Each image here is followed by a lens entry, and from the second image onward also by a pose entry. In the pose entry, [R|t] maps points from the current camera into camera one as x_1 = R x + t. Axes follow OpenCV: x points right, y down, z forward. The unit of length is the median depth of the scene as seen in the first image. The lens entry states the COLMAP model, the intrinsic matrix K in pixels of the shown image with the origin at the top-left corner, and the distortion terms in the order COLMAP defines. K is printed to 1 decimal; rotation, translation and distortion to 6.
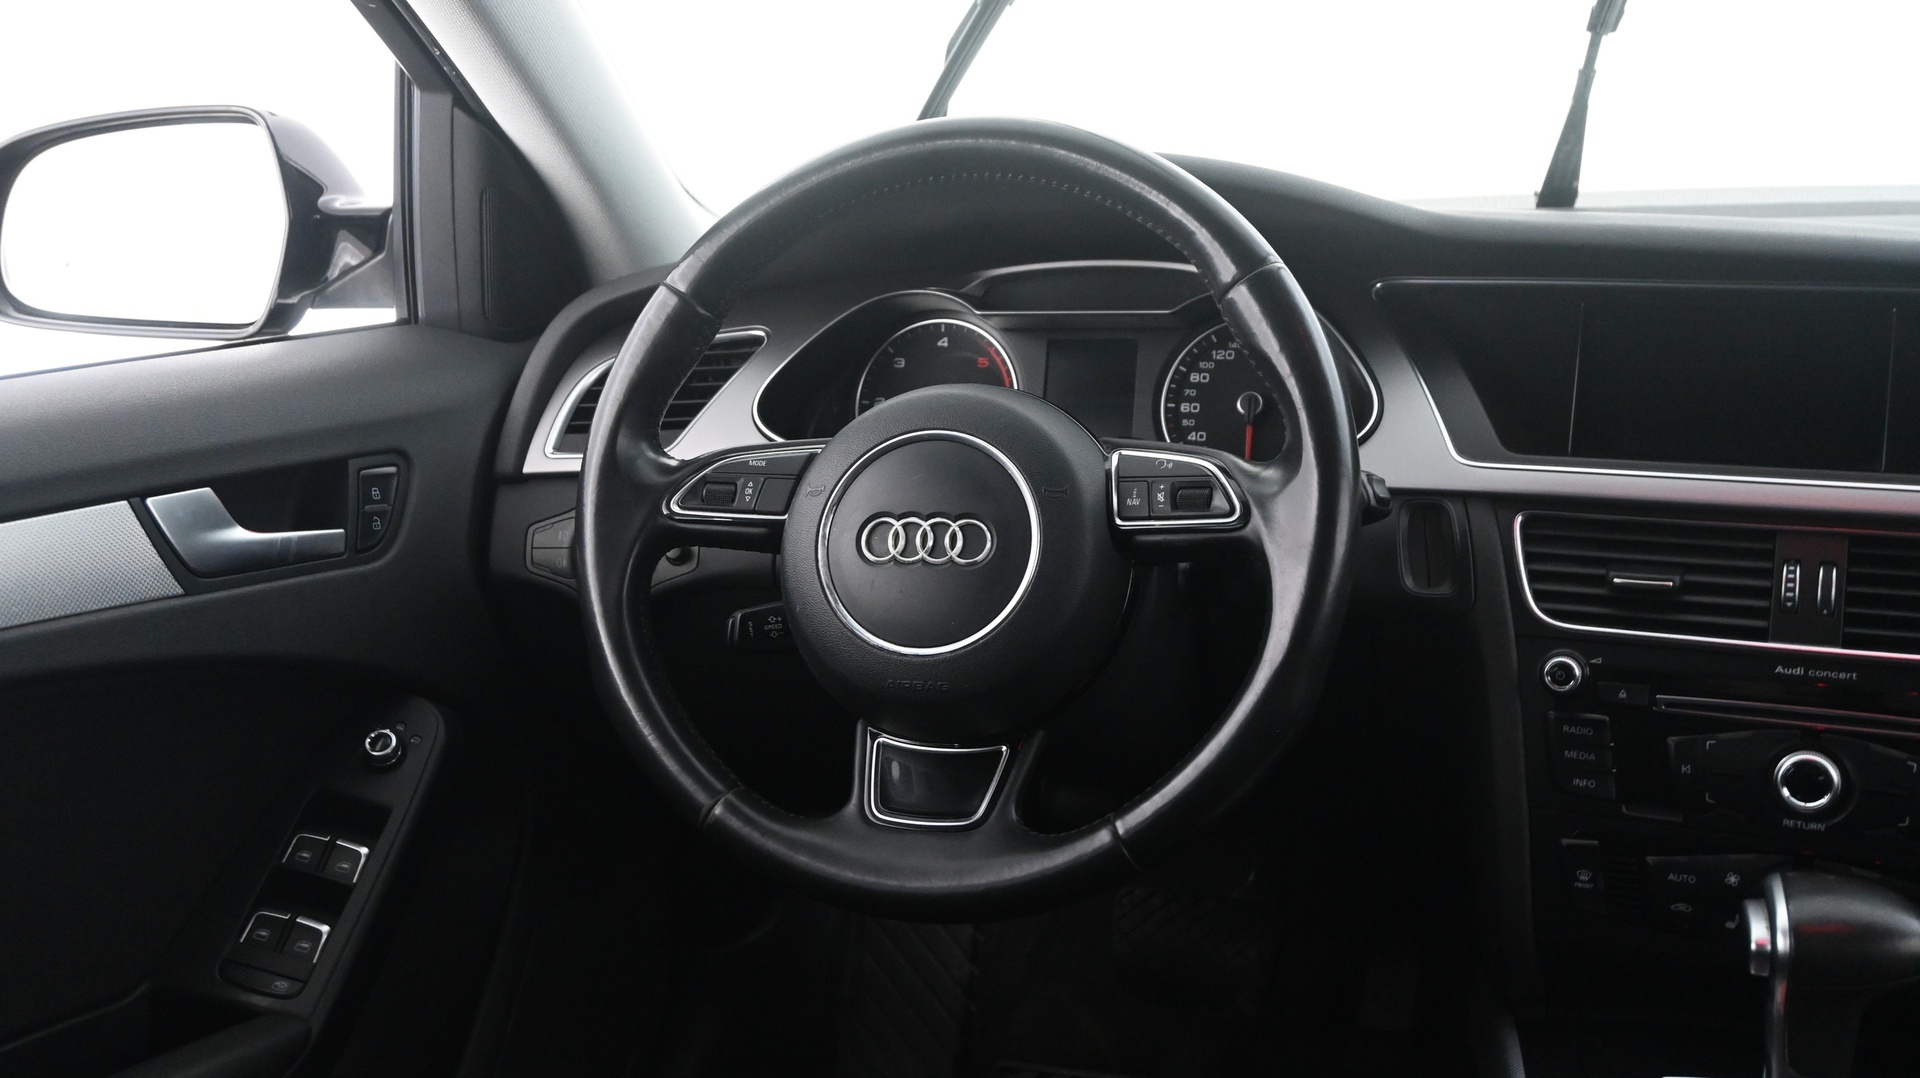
lens RADIAL K [[1786.4, 0, 960.0], [0, 1786.4, 539.0], [0, 0, 1]] dist [-0.007528, 0.007728]
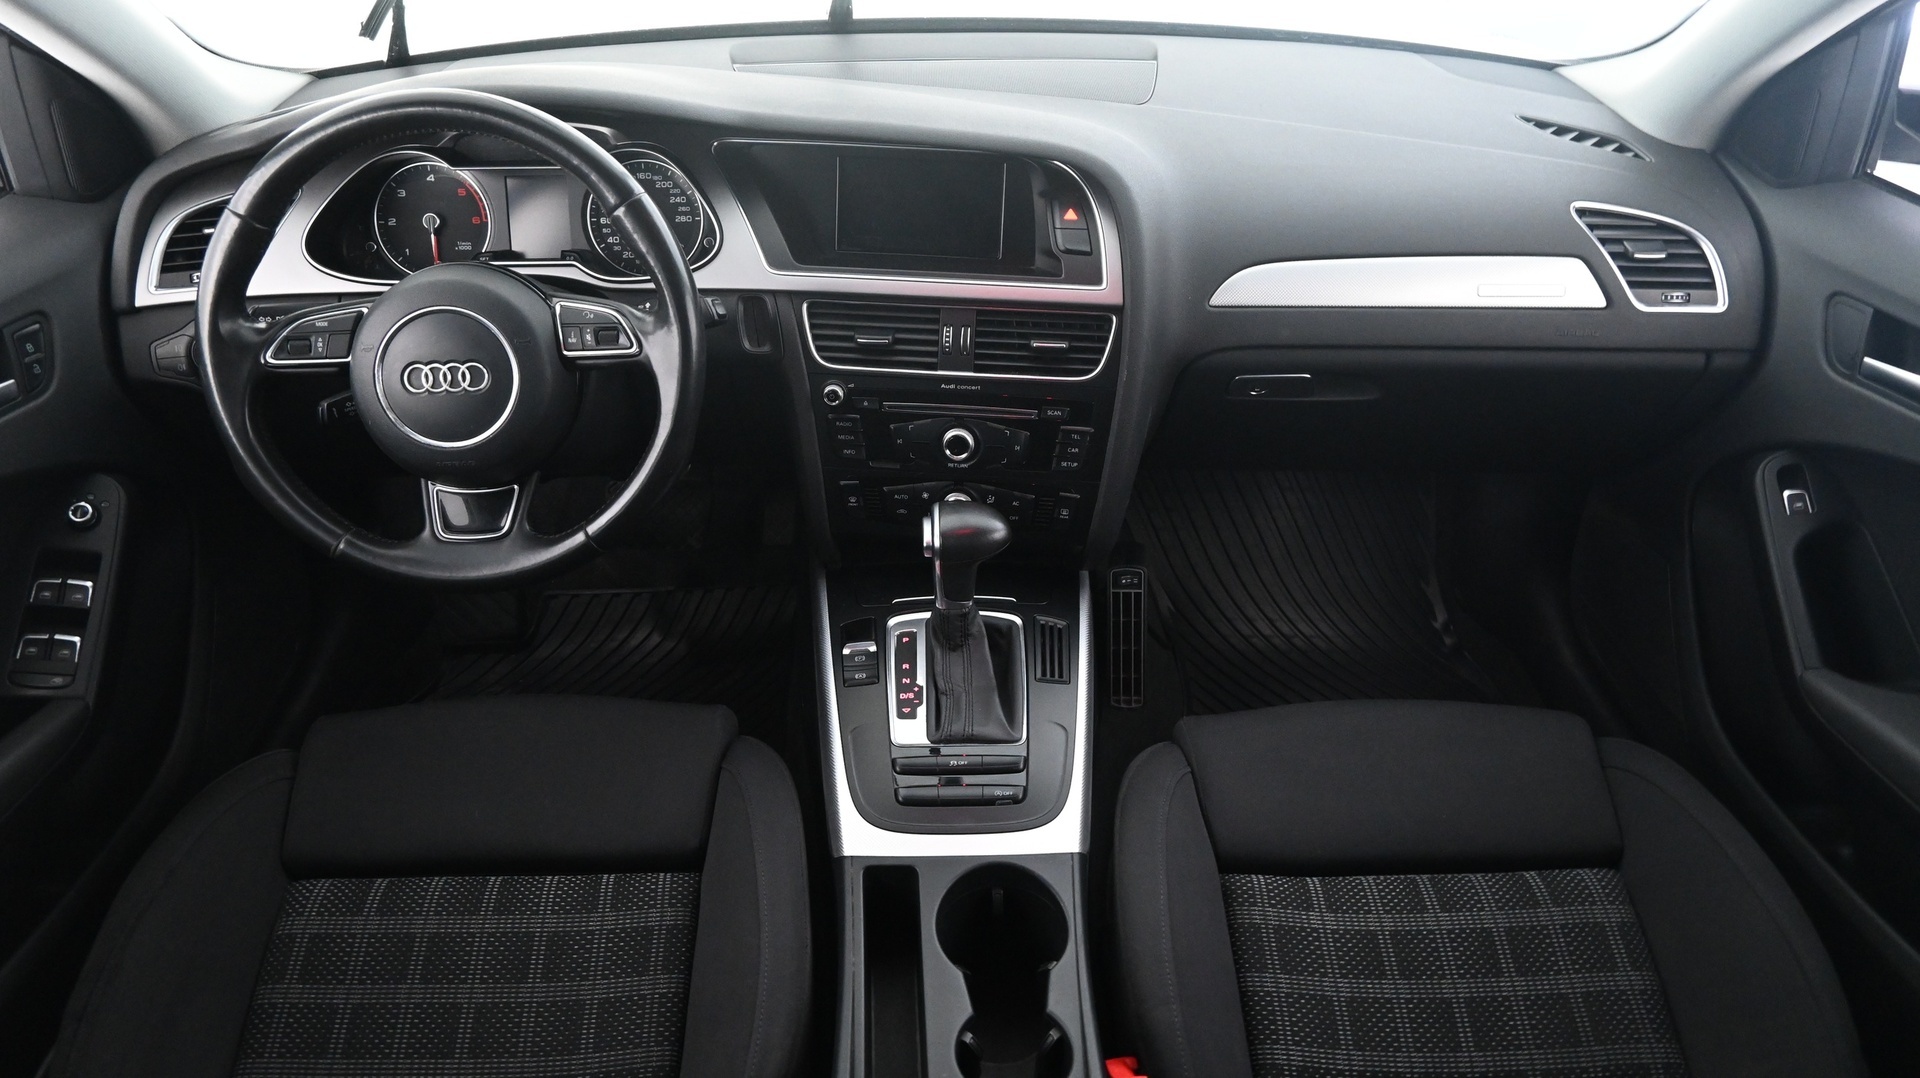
lens RADIAL K [[1323.4, 0, 960.0], [0, 1323.4, 539.0], [0, 0, 1]] dist [0.003597, 0.004234]
pose [[0.940145, -0.151478, 0.305258, 0.029186], [0.041265, 0.939787, 0.339260, -0.238836], [-0.338268, -0.306357, 0.889787, -0.277991]]
